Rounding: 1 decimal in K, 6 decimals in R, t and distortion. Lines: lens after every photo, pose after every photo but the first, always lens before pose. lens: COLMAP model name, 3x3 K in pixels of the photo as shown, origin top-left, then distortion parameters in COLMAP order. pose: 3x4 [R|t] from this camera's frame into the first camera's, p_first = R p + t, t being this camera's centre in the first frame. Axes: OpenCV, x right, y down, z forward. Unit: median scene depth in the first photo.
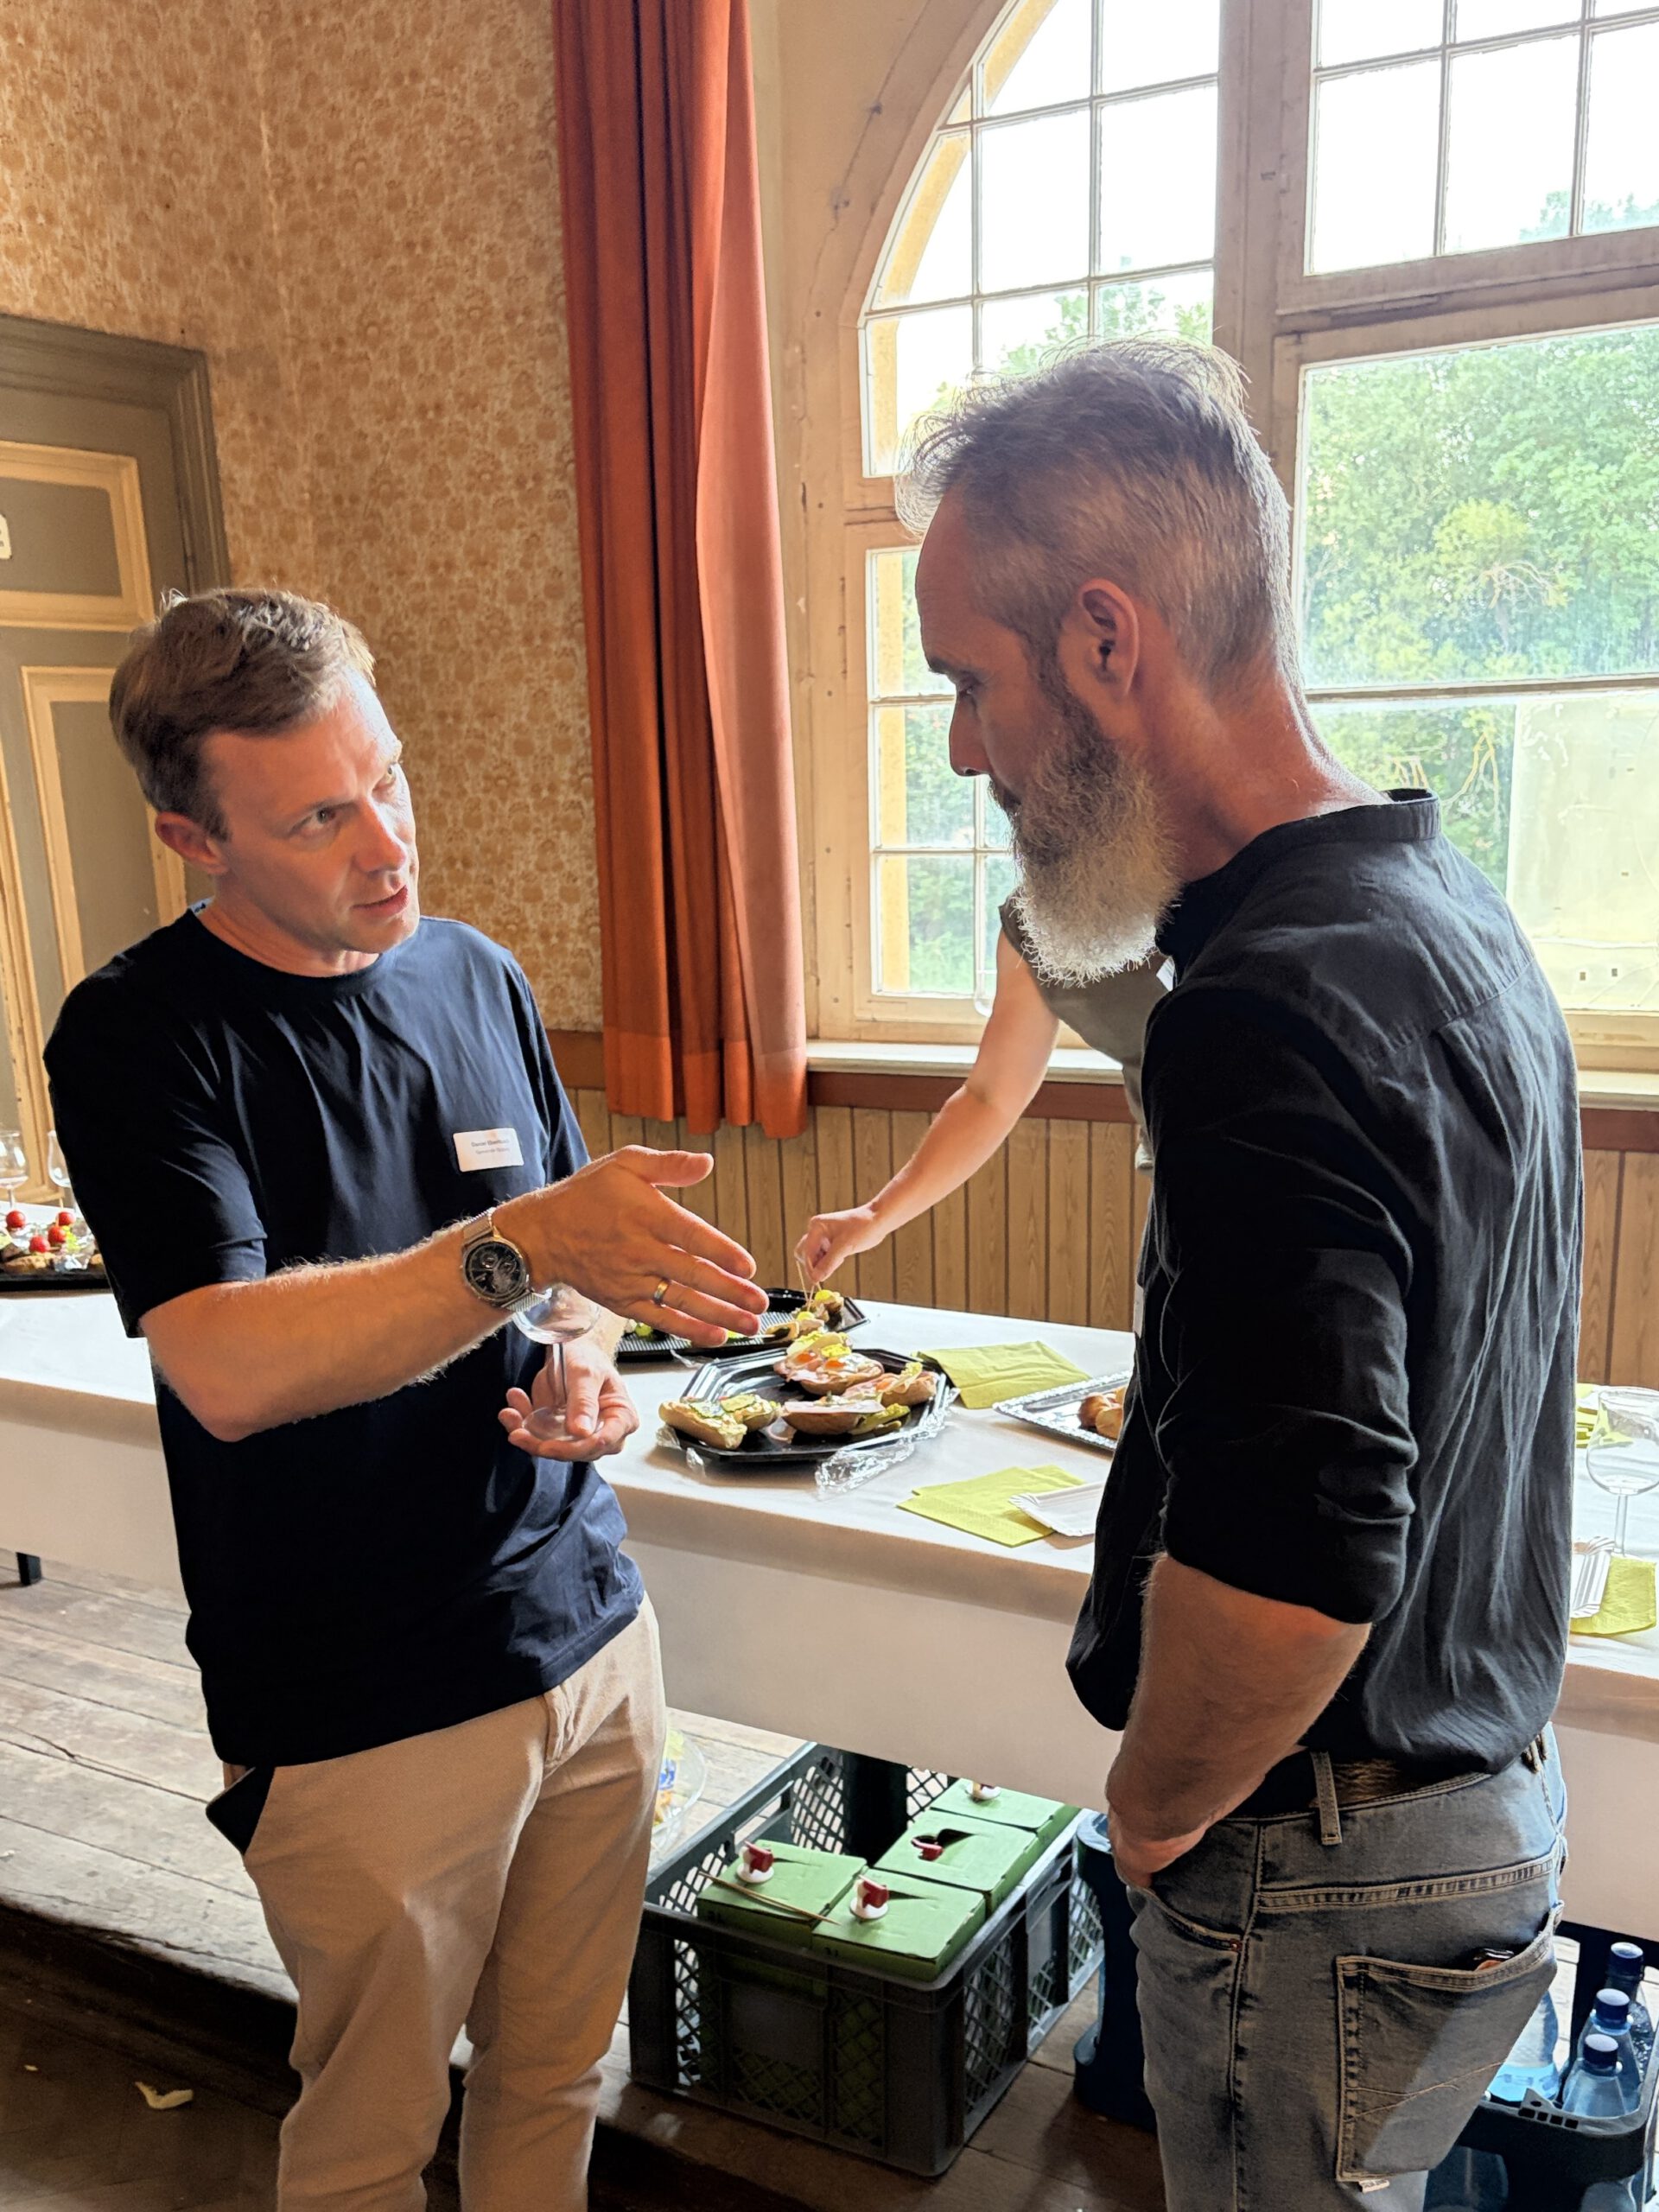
lens RADIAL K [[1987.6, 0, 832.3], [0, 1987.6, 1227.6], [0, 0, 1]] dist [0.090459, -0.150400]
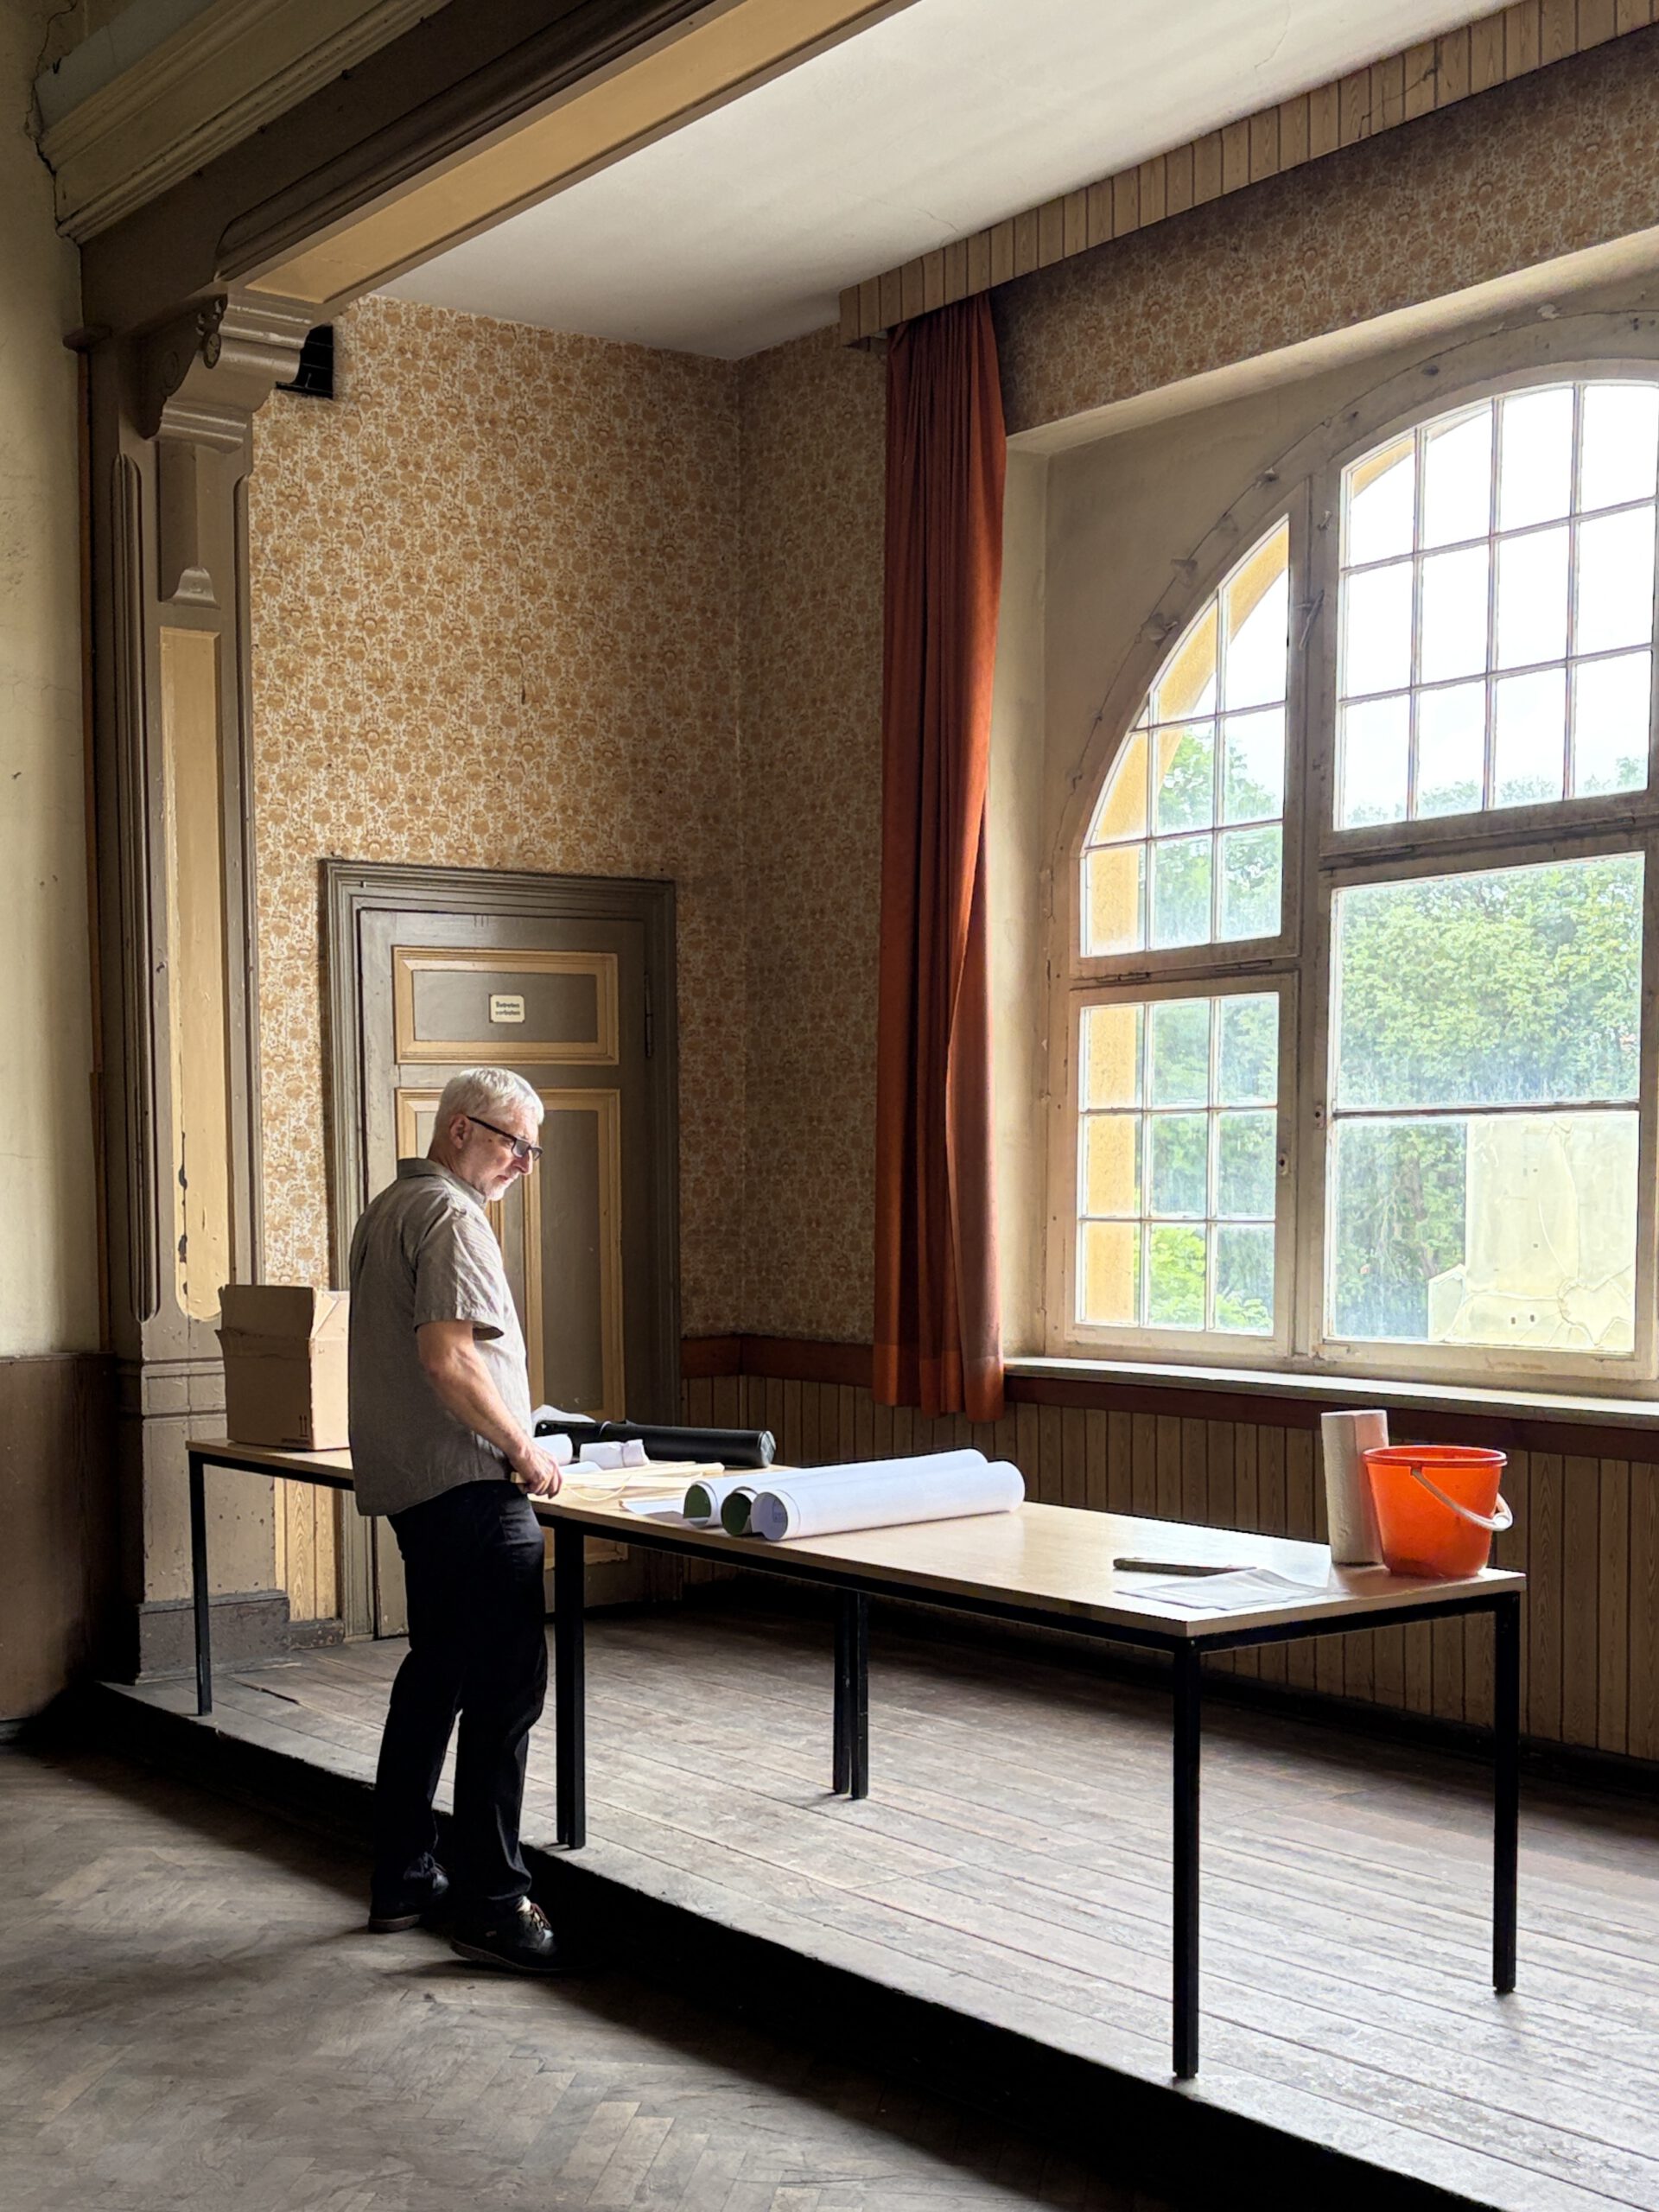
lens RADIAL K [[2616.6, 0, 829.5], [0, 2616.6, 1106.0], [0, 0, 1]] dist [-0.018826, -0.008466]
pose [[0.927152, 0.008056, -0.374598, 0.522912], [-0.097723, 0.970365, -0.221001, 0.143086], [0.361716, 0.241508, 0.900464, -0.662893]]
